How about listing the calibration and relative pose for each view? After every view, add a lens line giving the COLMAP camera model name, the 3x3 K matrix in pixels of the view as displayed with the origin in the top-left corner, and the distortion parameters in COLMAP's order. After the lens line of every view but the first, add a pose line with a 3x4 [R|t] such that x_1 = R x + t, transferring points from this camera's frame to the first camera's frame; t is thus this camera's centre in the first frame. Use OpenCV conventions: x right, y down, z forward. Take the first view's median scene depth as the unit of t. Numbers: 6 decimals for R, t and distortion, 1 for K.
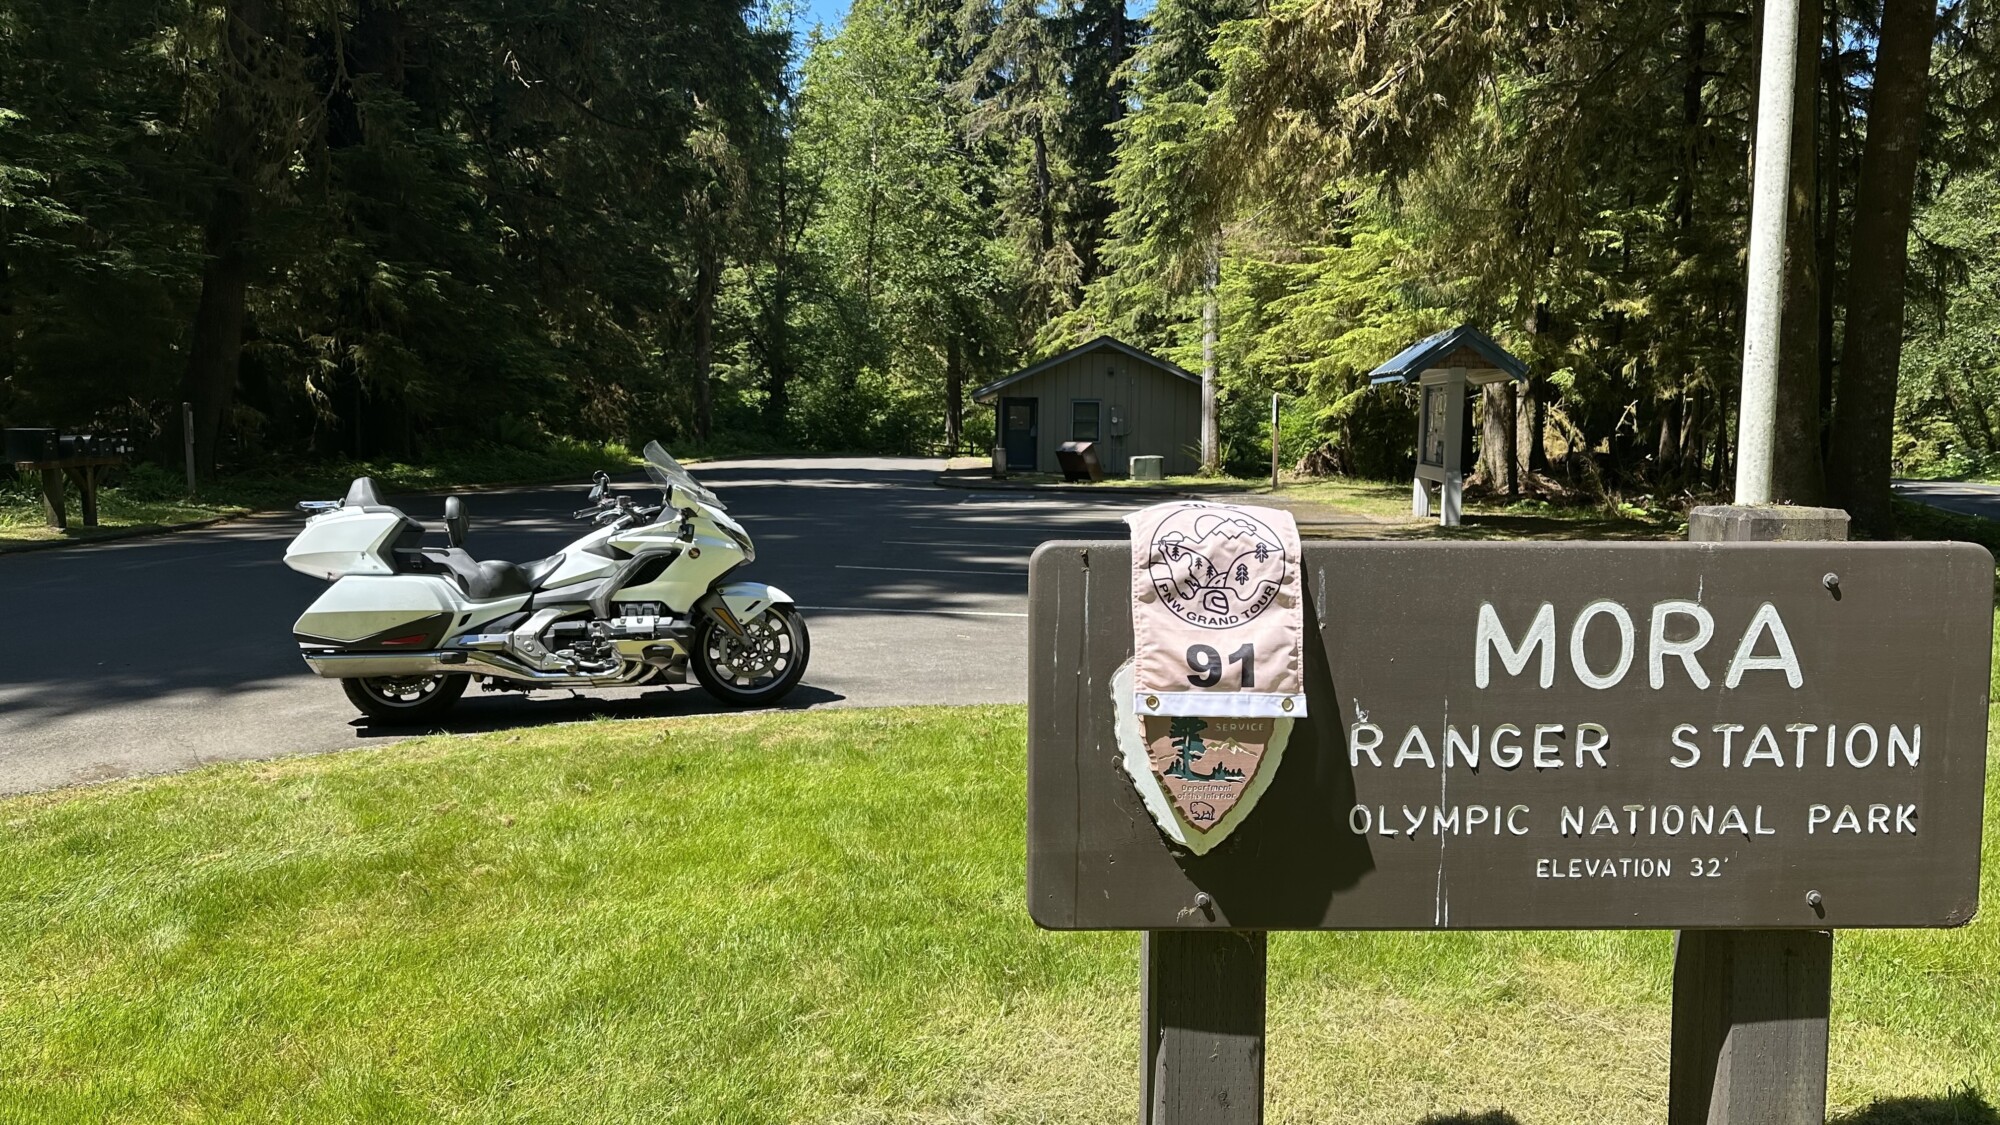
lens RADIAL K [[1419.8, 0, 979.3], [0, 1419.8, 567.4], [0, 0, 1]] dist [0.020669, -0.025426]
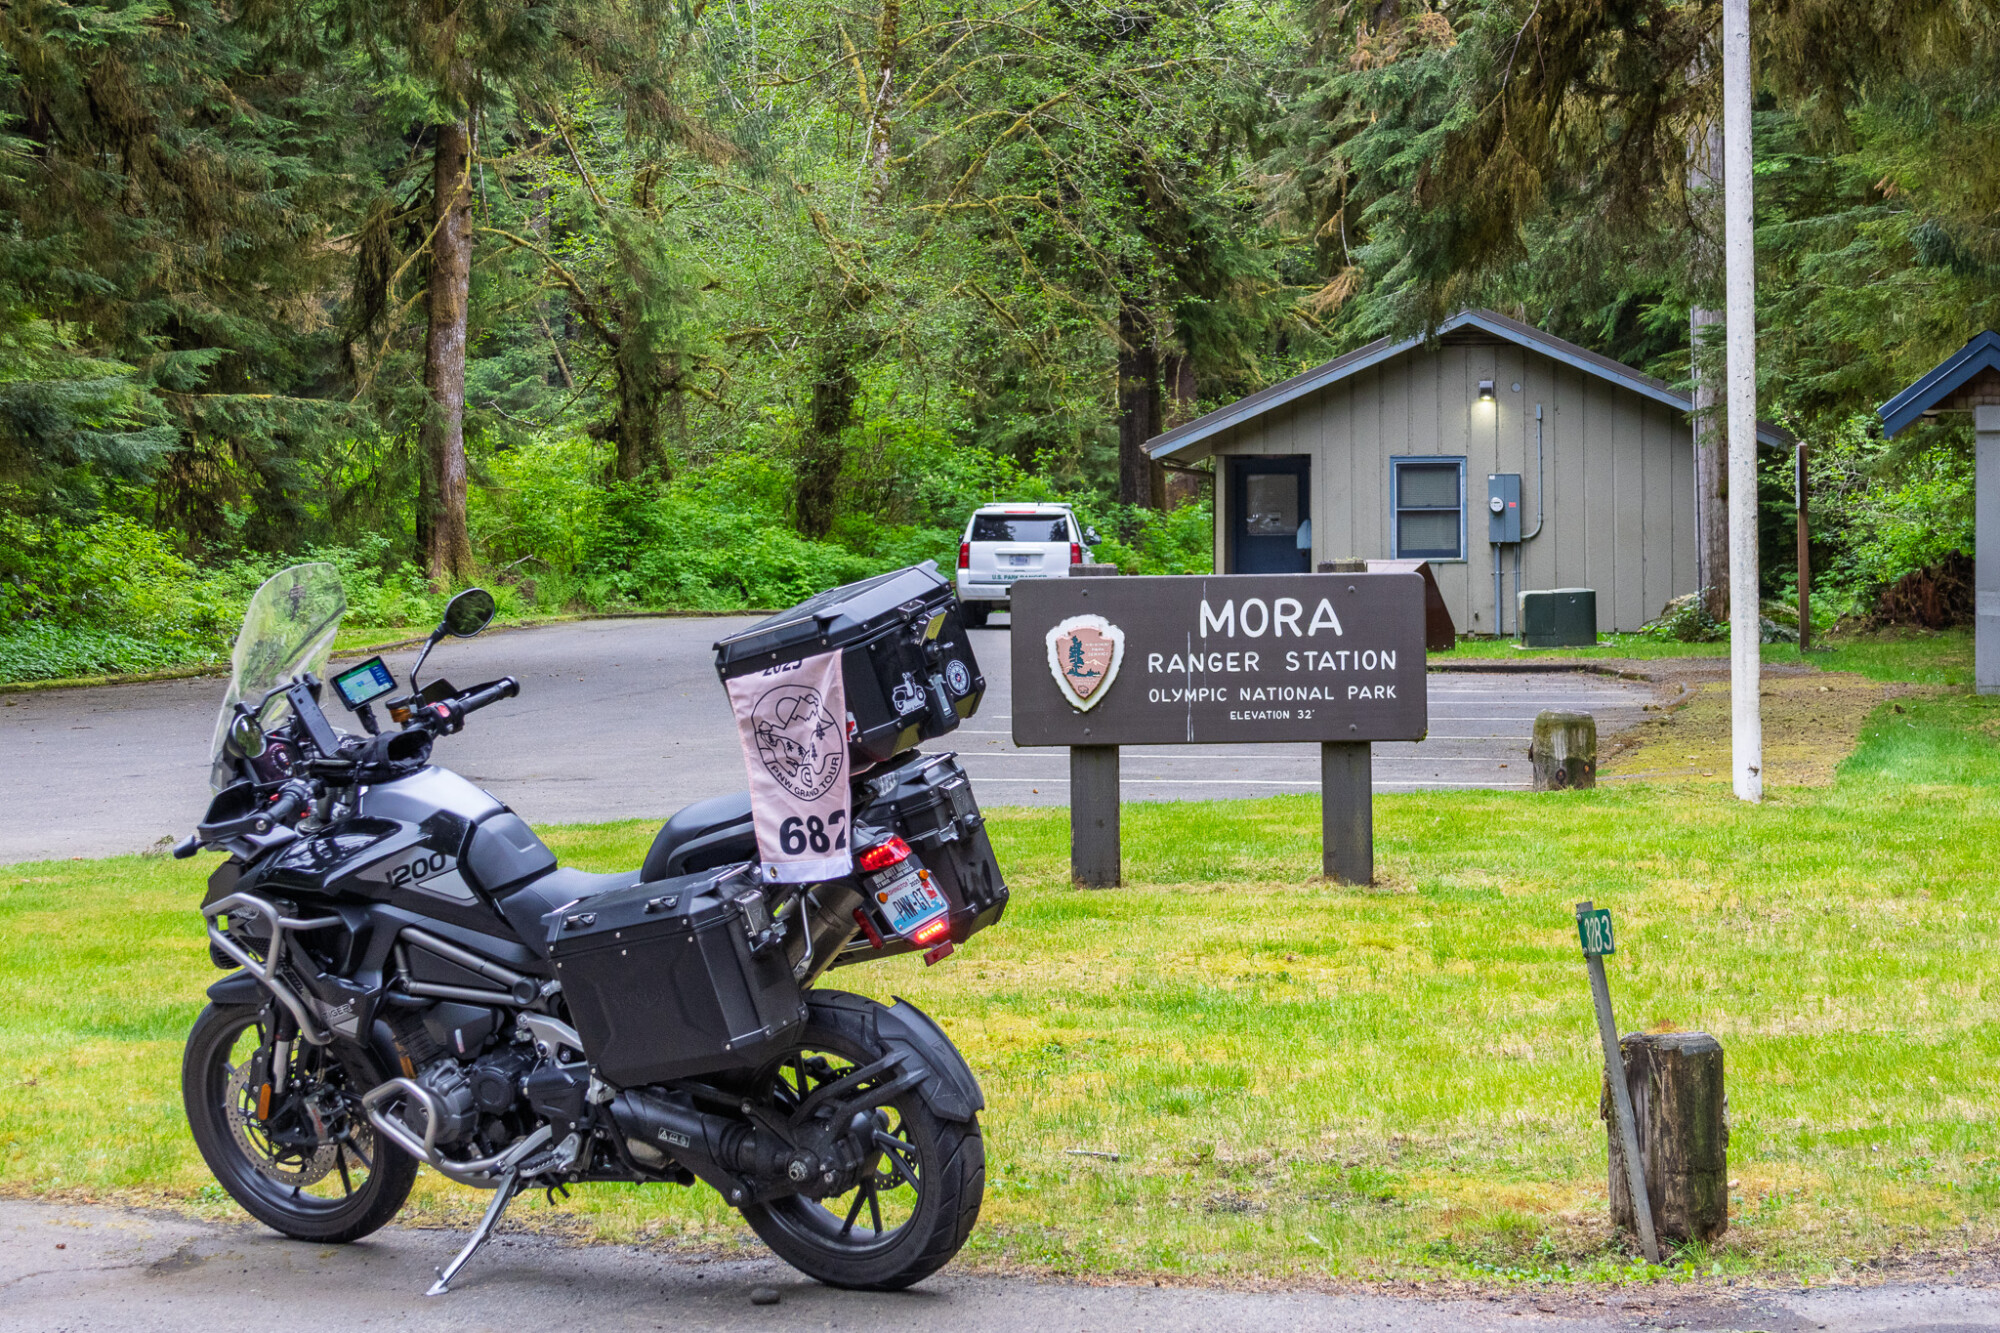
lens RADIAL K [[4819.8, 0, 1001.3], [0, 4819.8, 653.8], [0, 0, 1]] dist [0.070144, 0.000000]
pose [[0.998416, -0.018217, -0.053229, 0.436846], [0.014289, 0.997210, -0.073260, 0.679860], [0.054415, 0.072384, 0.995891, -6.836870]]
